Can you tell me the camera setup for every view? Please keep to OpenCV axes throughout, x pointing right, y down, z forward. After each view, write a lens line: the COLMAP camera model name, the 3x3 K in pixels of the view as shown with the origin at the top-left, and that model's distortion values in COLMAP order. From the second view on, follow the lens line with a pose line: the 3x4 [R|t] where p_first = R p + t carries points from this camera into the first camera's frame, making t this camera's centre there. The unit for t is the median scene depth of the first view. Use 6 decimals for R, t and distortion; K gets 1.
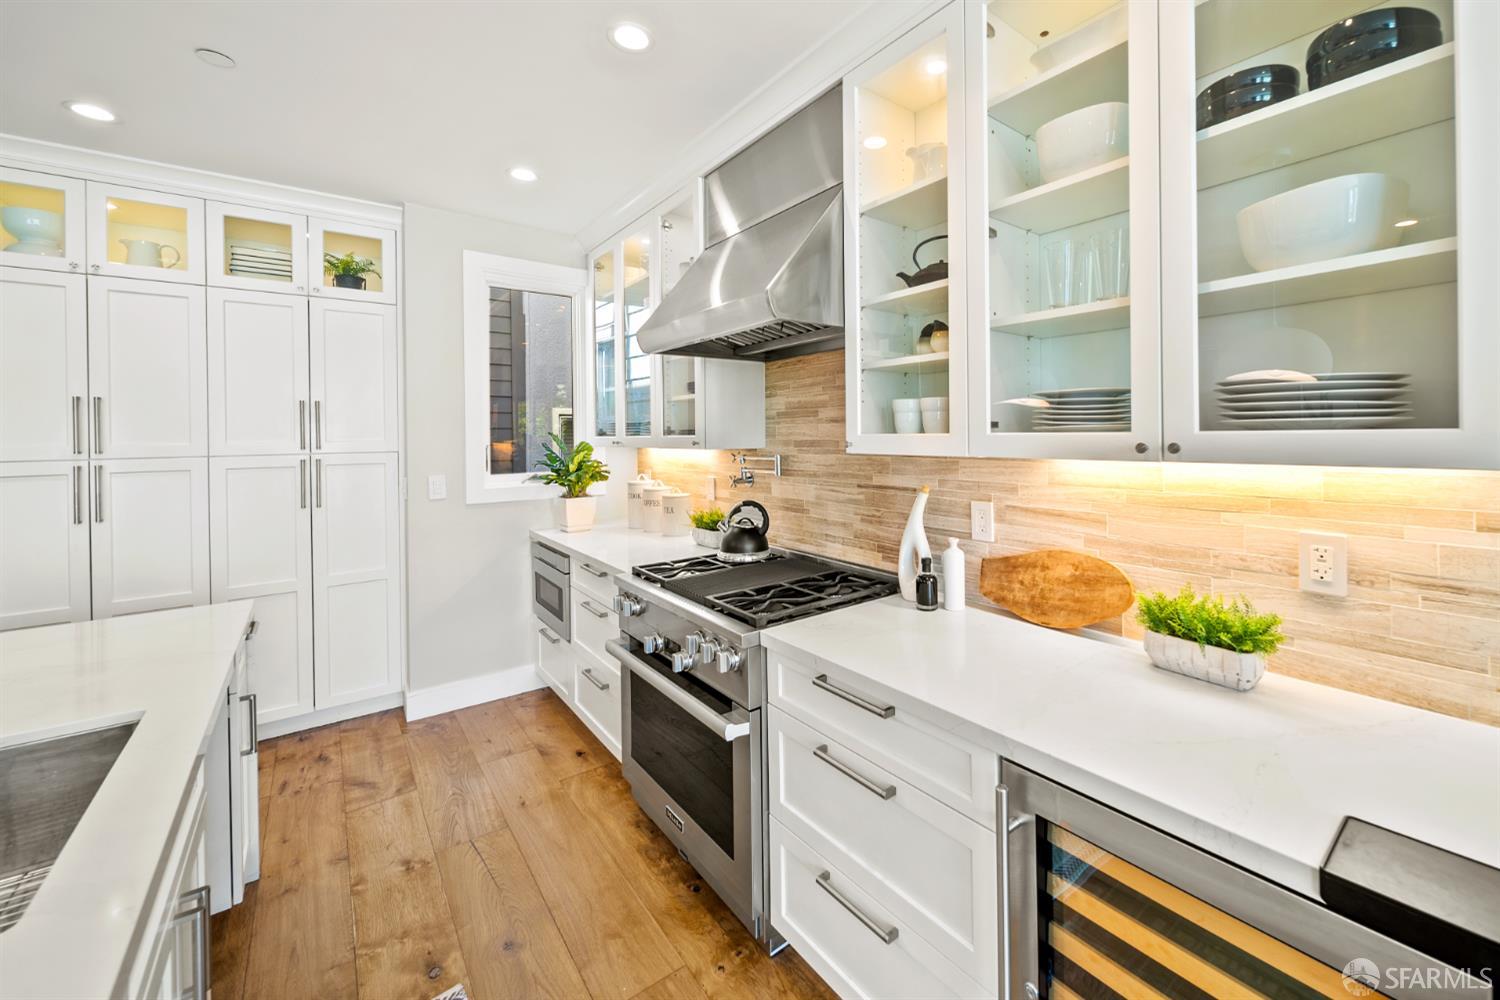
lens RADIAL K [[613.6, 0, 824.4], [0, 613.6, 435.5], [0, 0, 1]] dist [0.003589, -0.000008]
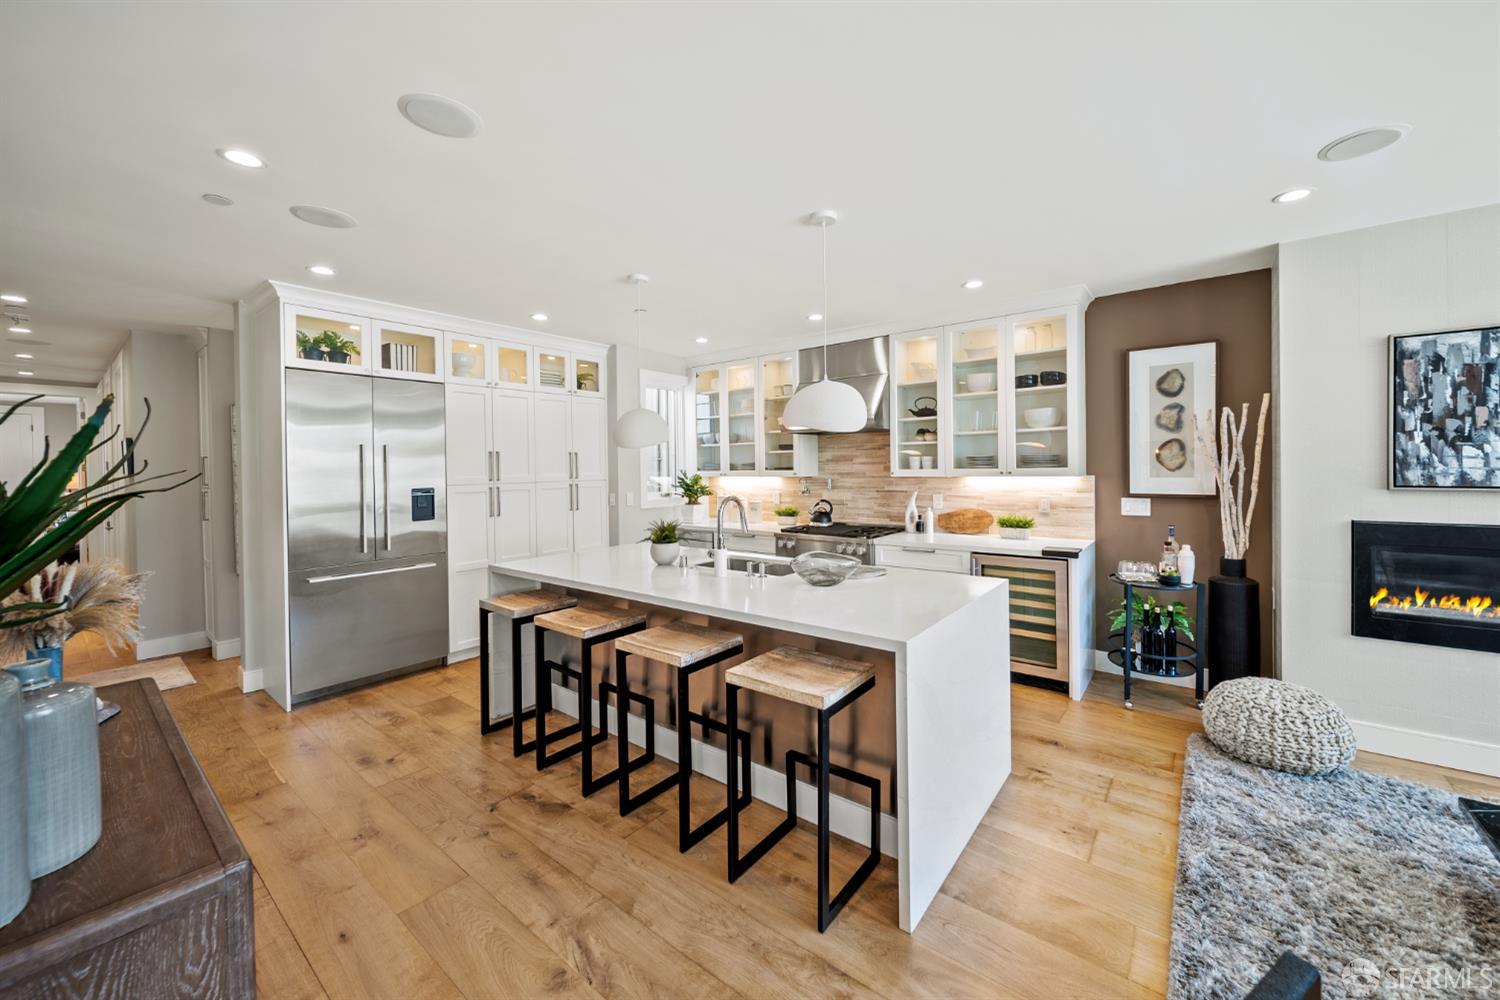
lens RADIAL K [[563.8, 0, 781.5], [0, 563.8, 472.8], [0, 0, 1]] dist [-0.000939, -0.000771]
pose [[0.974134, -0.003756, 0.225940, -0.948905], [0.003298, 0.999992, 0.002404, 0.005084], [-0.225948, -0.001597, 0.974138, -1.235319]]
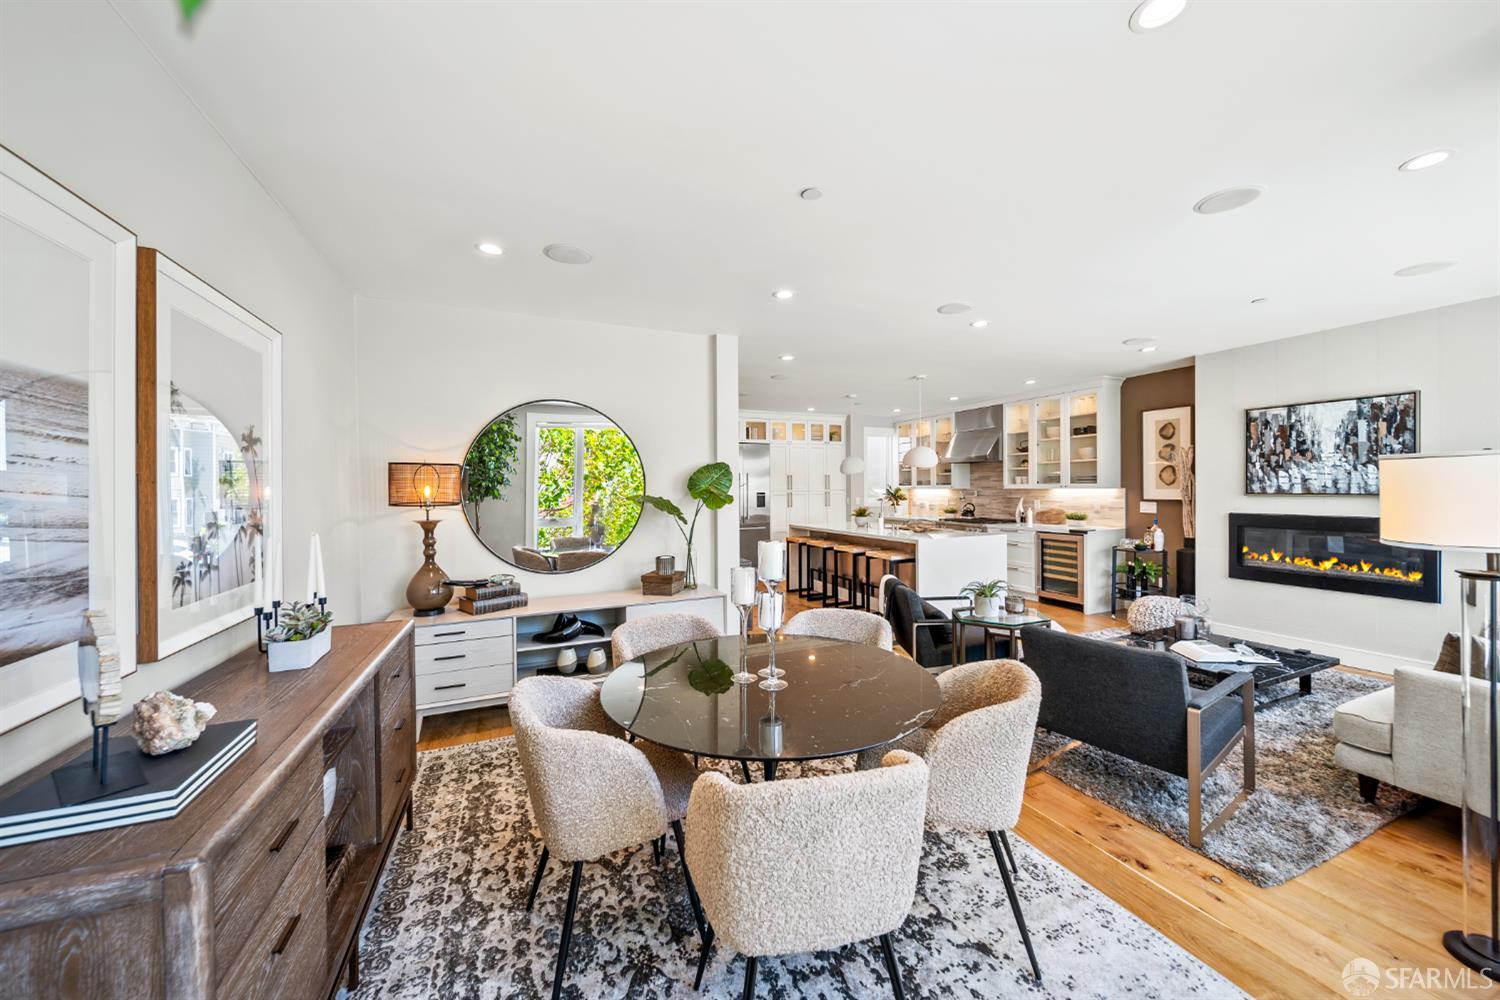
lens RADIAL K [[533.8, 0, 774.3], [0, 533.8, 487.6], [0, 0, 1]] dist [0.002832, 0.000038]
pose [[0.967712, 0.002027, -0.252050, -0.577286], [-0.002536, 0.999995, -0.001694, 0.031824], [0.252046, 0.002278, 0.967713, -3.067743]]
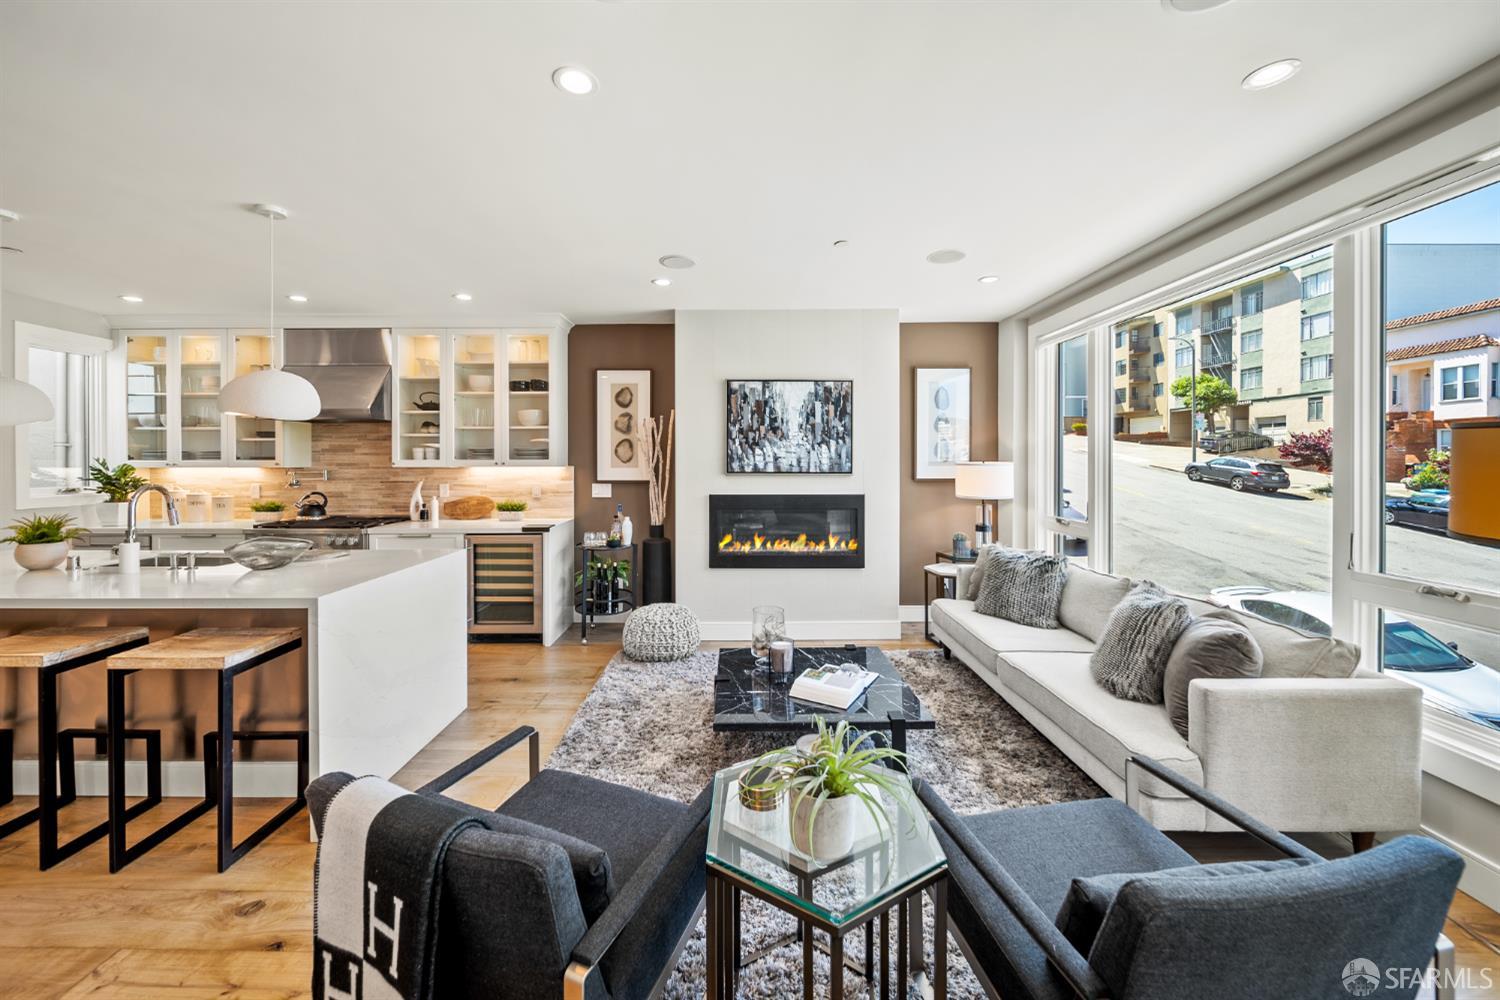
lens RADIAL K [[562.7, 0, 732.1], [0, 562.7, 464.4], [0, 0, 1]] dist [-0.002100, -0.001339]
pose [[0.646499, 0.005098, 0.762898, -0.860856], [-0.002096, 0.999986, -0.004906, 0.026481], [-0.762912, 0.001572, 0.646500, -1.698801]]
